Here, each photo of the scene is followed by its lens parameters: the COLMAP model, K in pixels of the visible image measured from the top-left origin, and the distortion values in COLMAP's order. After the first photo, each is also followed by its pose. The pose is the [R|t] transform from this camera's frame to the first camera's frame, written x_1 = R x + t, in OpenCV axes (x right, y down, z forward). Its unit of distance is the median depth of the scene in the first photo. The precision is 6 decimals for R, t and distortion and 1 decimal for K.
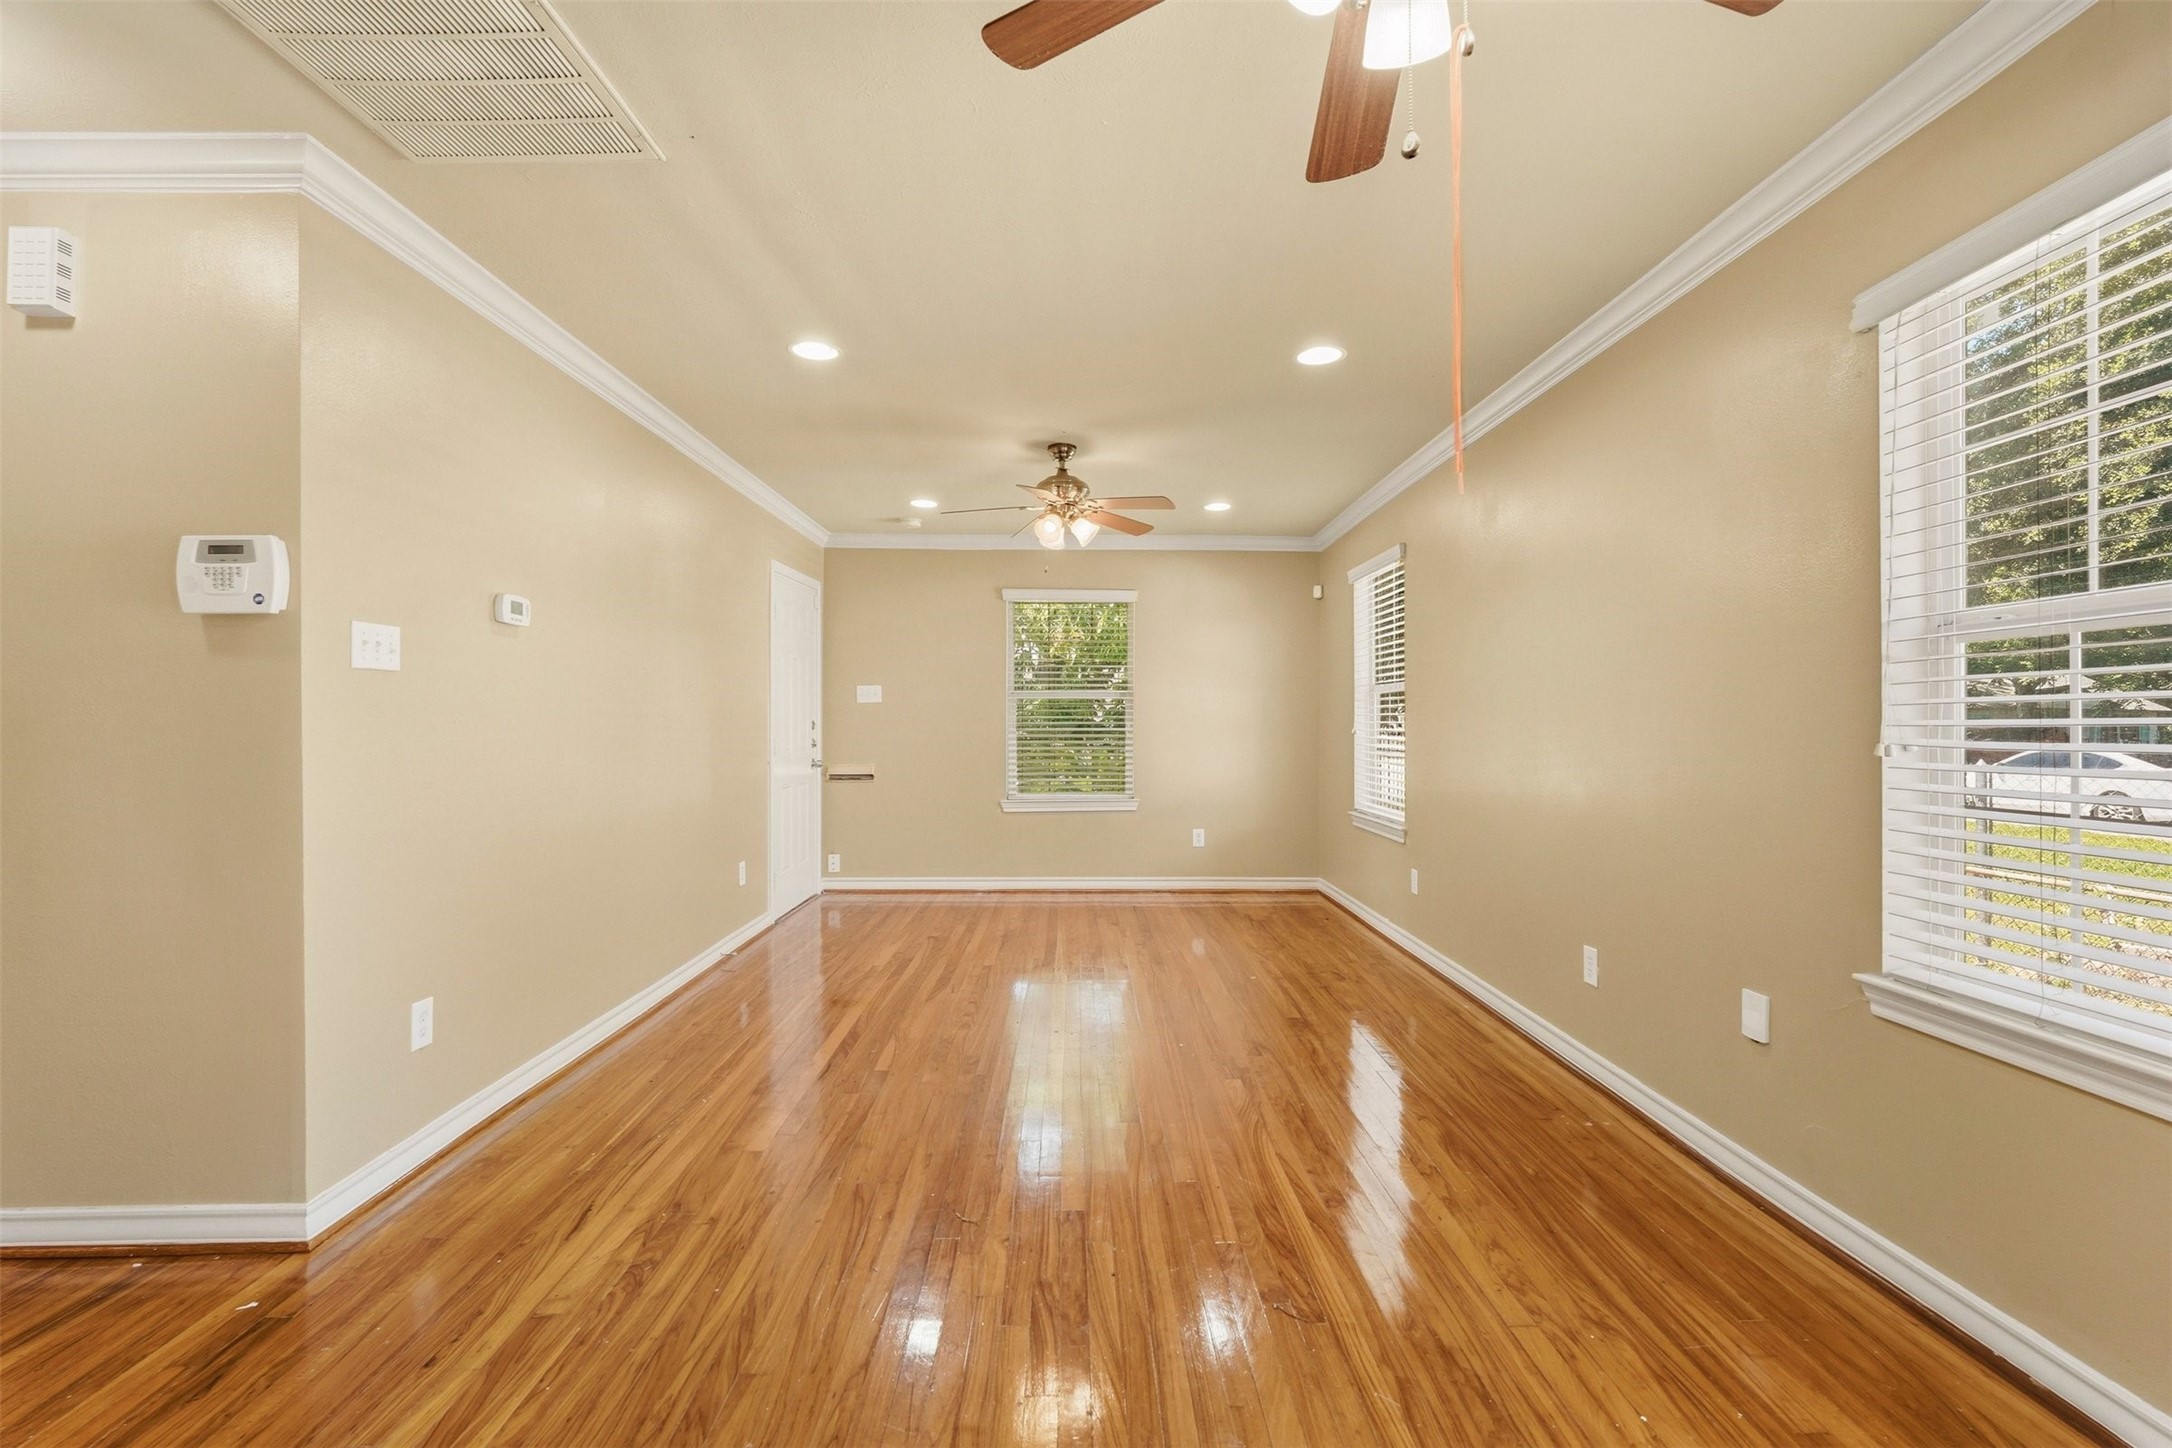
lens RADIAL K [[956.8, 0, 1079.9], [0, 956.8, 724.5], [0, 0, 1]] dist [-0.000505, 0.000313]
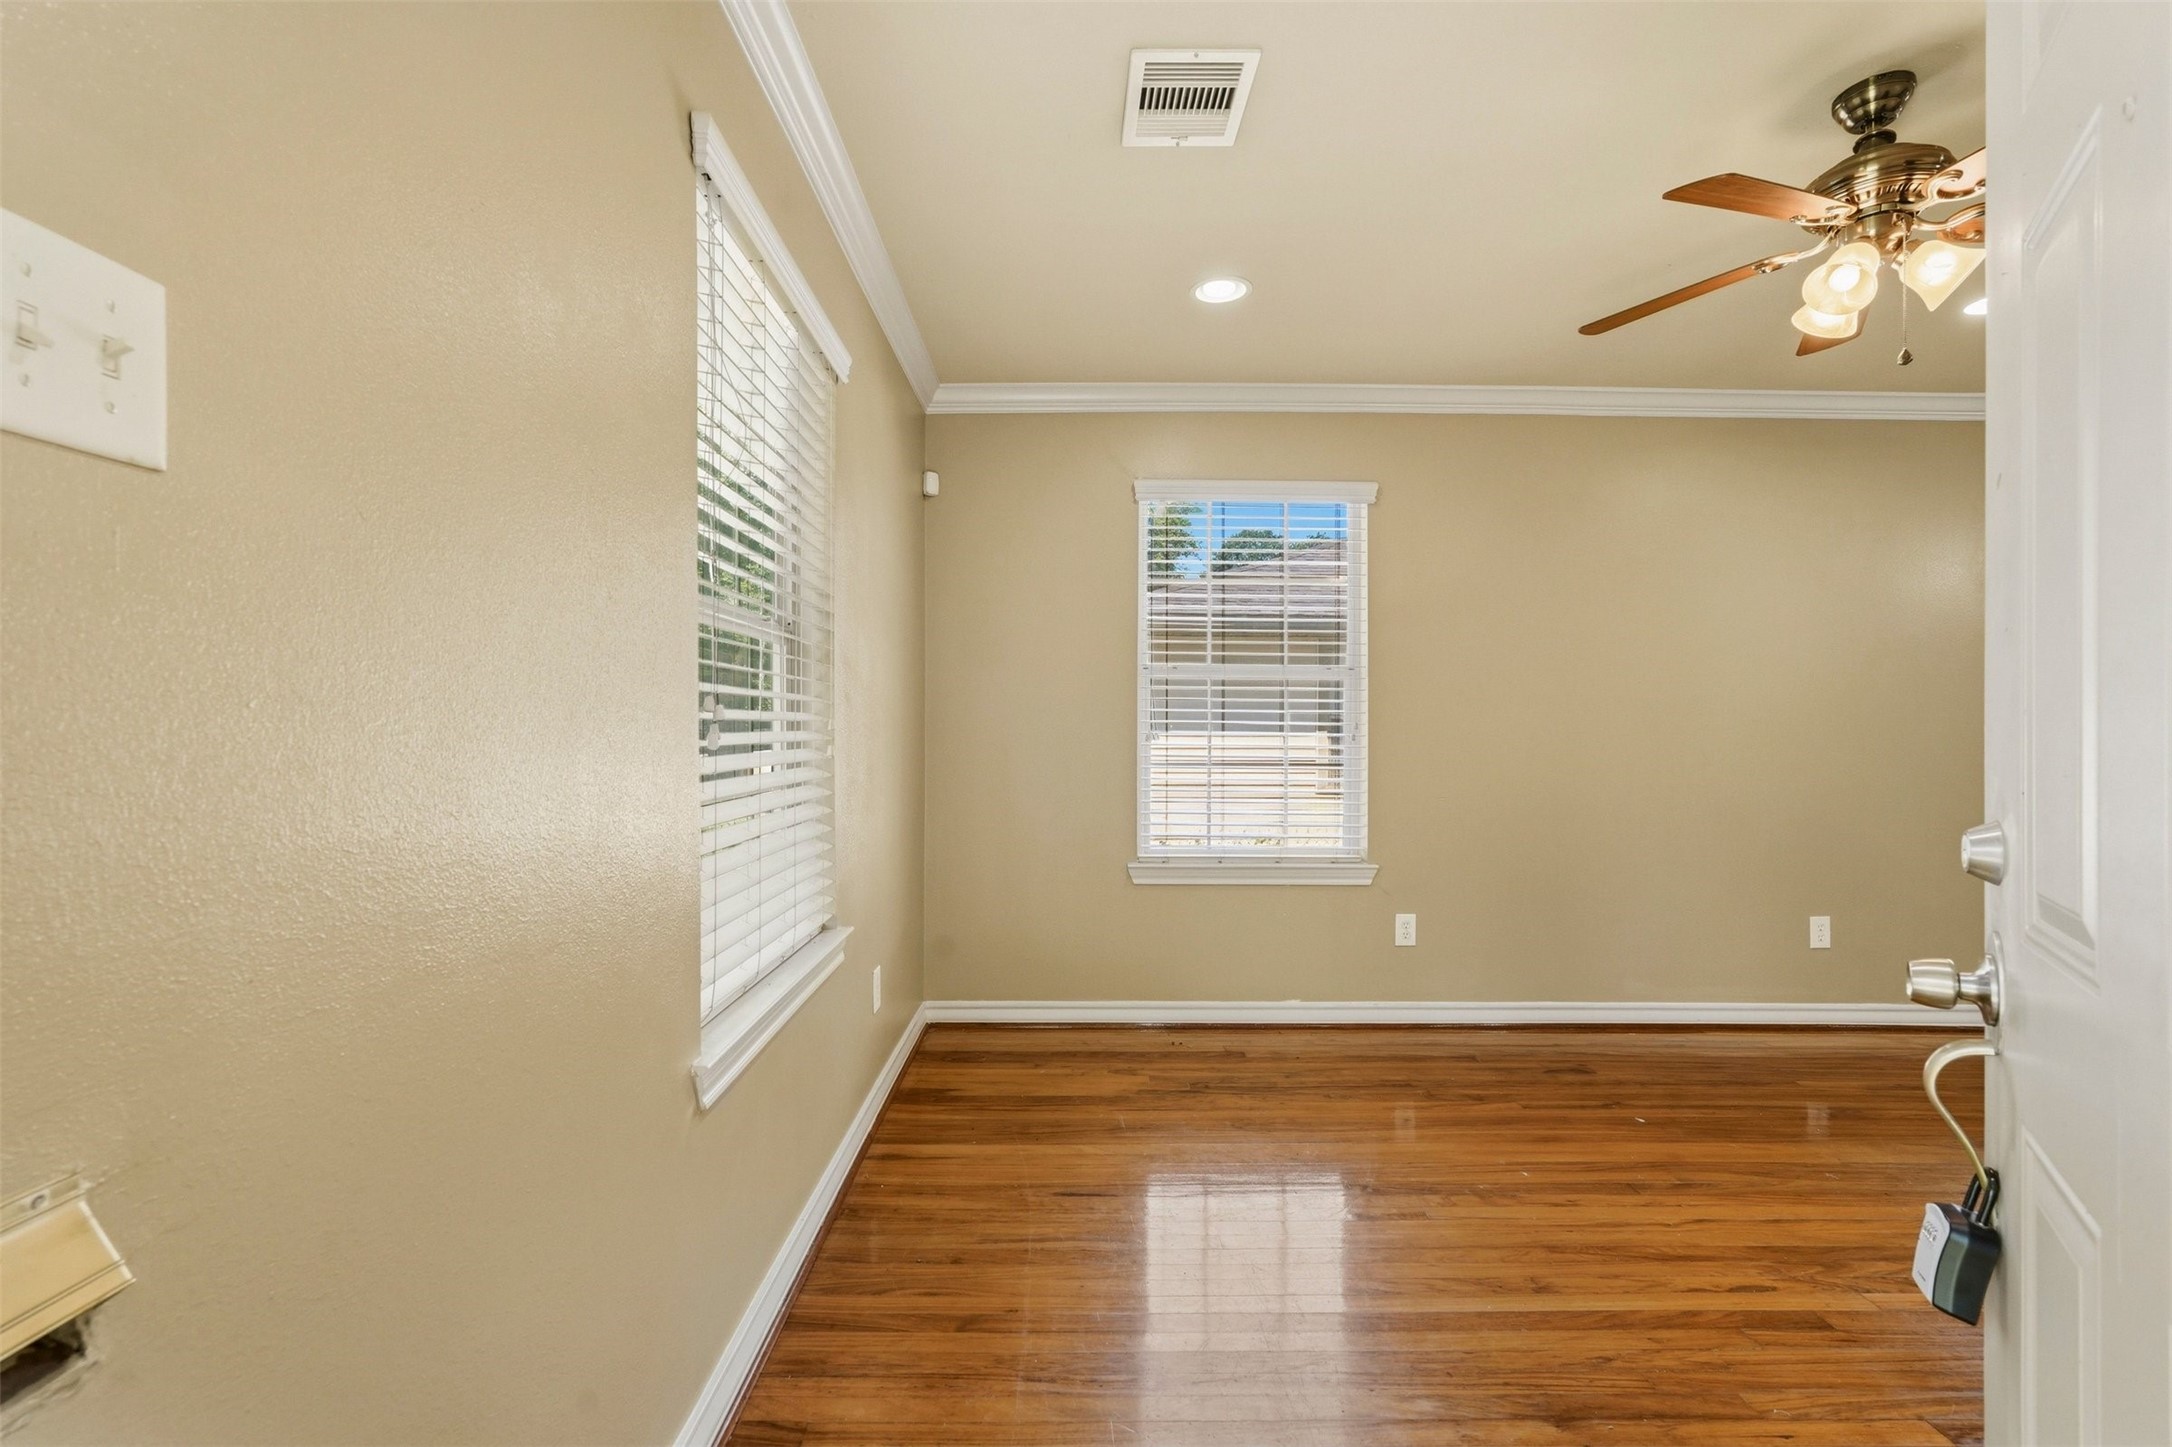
lens RADIAL K [[947.5, 0, 1086.0], [0, 947.5, 723.5], [0, 0, 1]] dist [-0.003750, 0.000241]
pose [[-0.004173, 0.004246, 0.999982, -0.634958], [-0.004391, 0.999981, -0.004265, 0.003972], [-0.999982, -0.004409, -0.004155, 1.928631]]
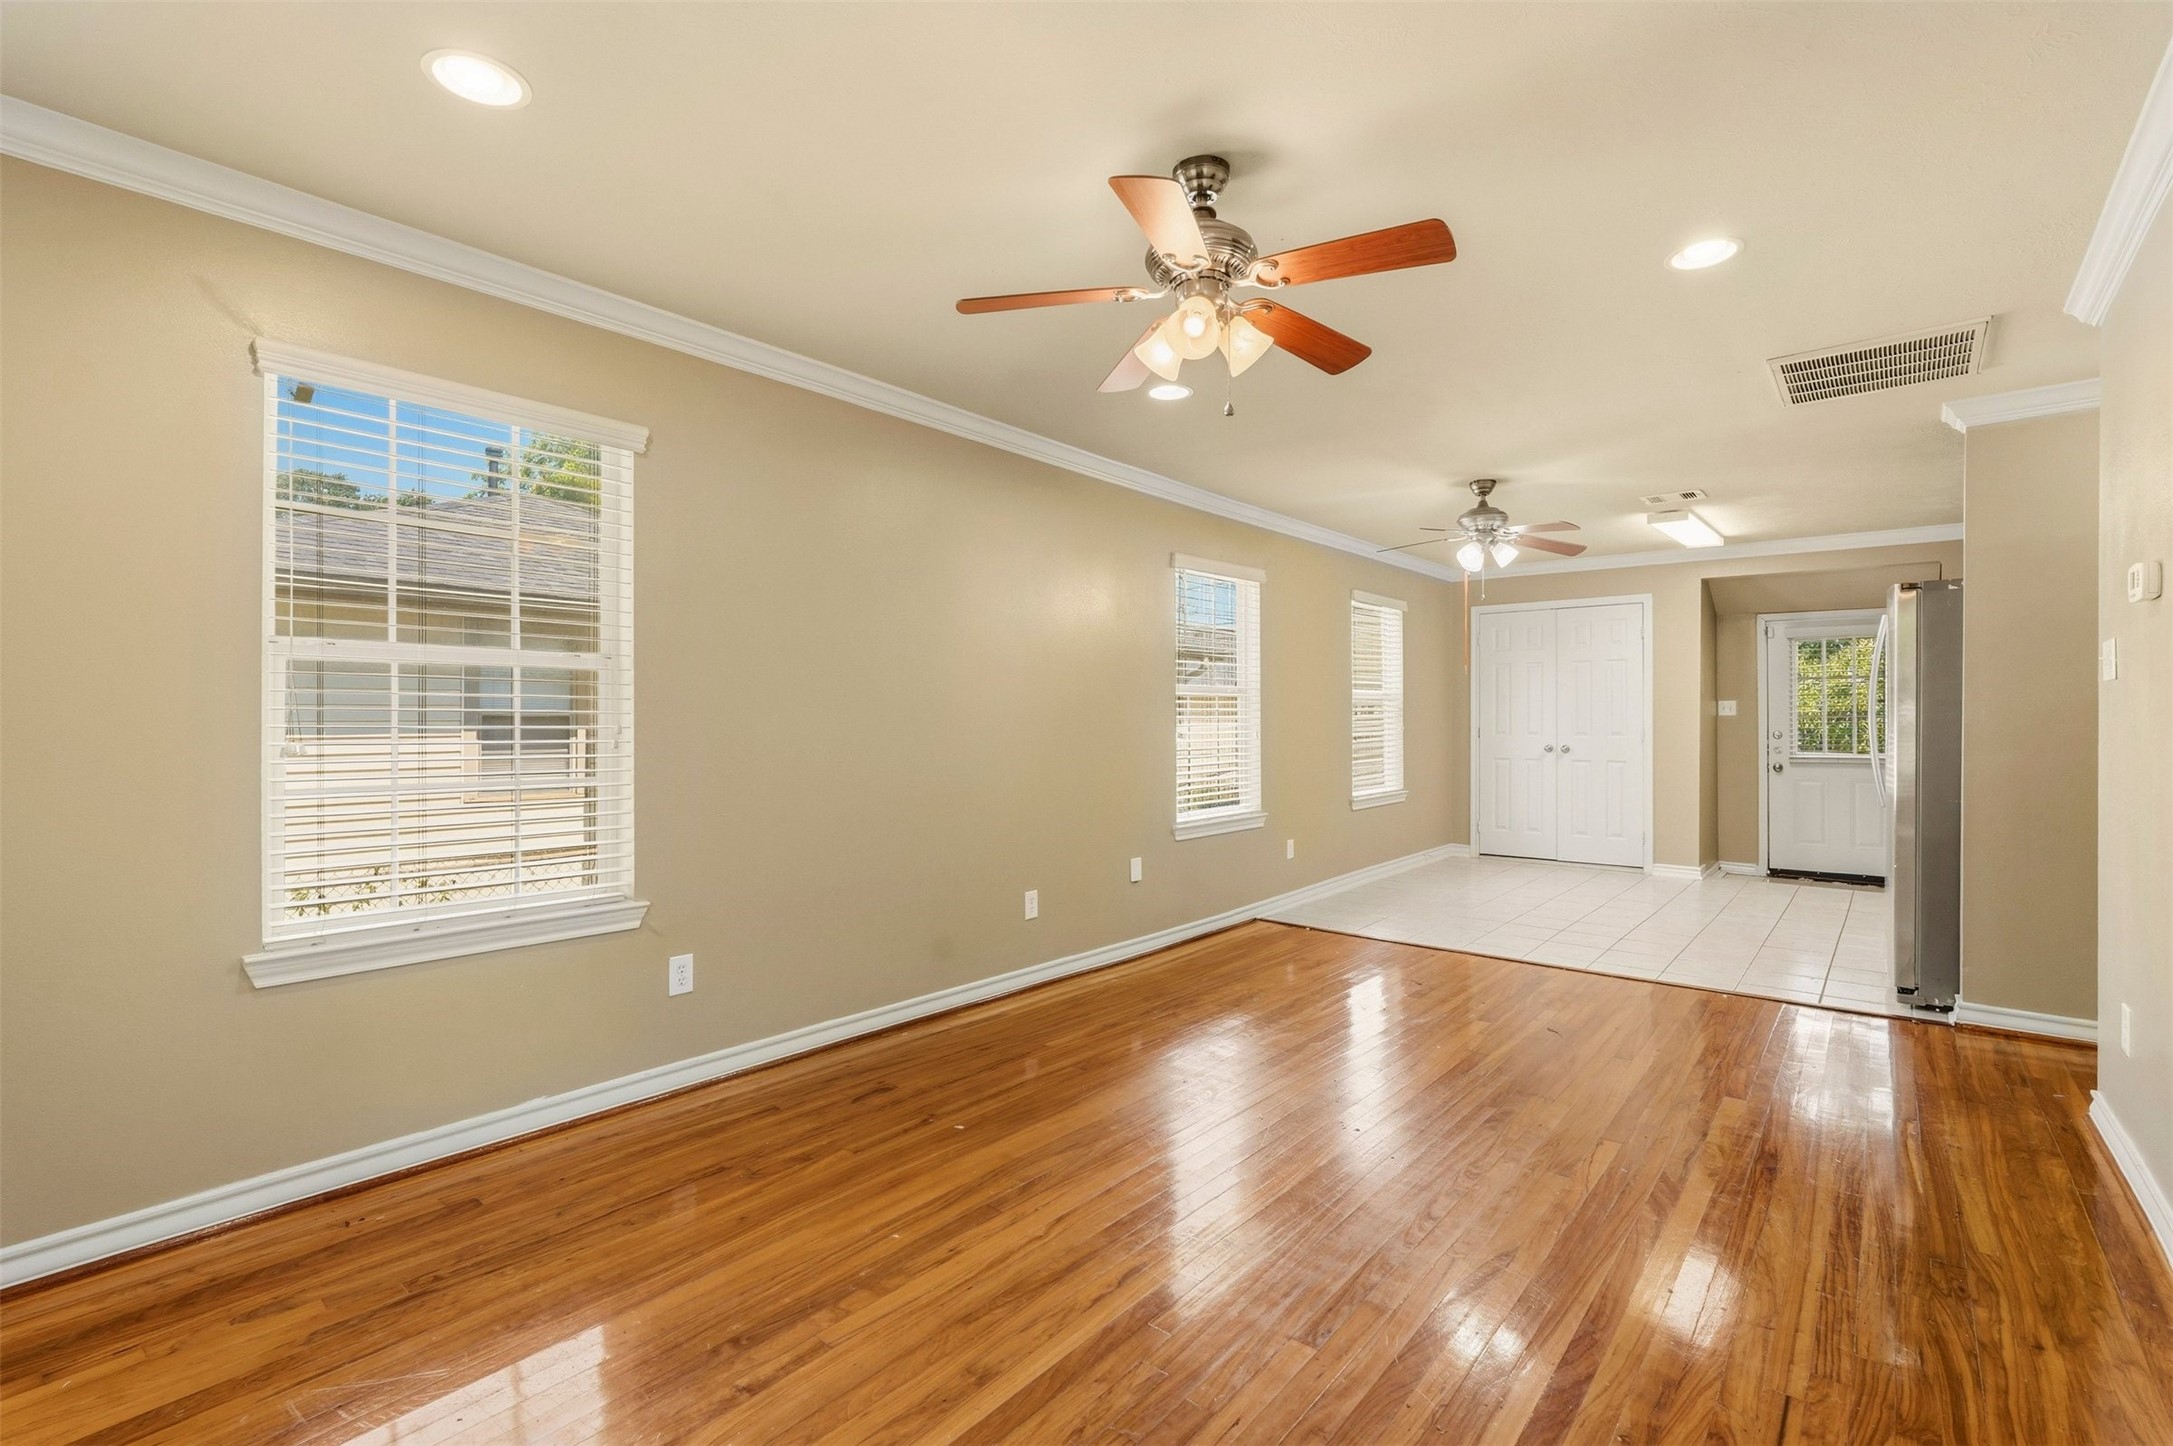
lens RADIAL K [[962.4, 0, 1084.2], [0, 962.4, 721.8], [0, 0, 1]] dist [-0.020815, 0.009573]
pose [[-0.758086, 0.001043, 0.652154, -0.417776], [0.000463, 0.999999, -0.001060, -0.006036], [-0.652154, -0.000501, -0.758086, 2.003766]]
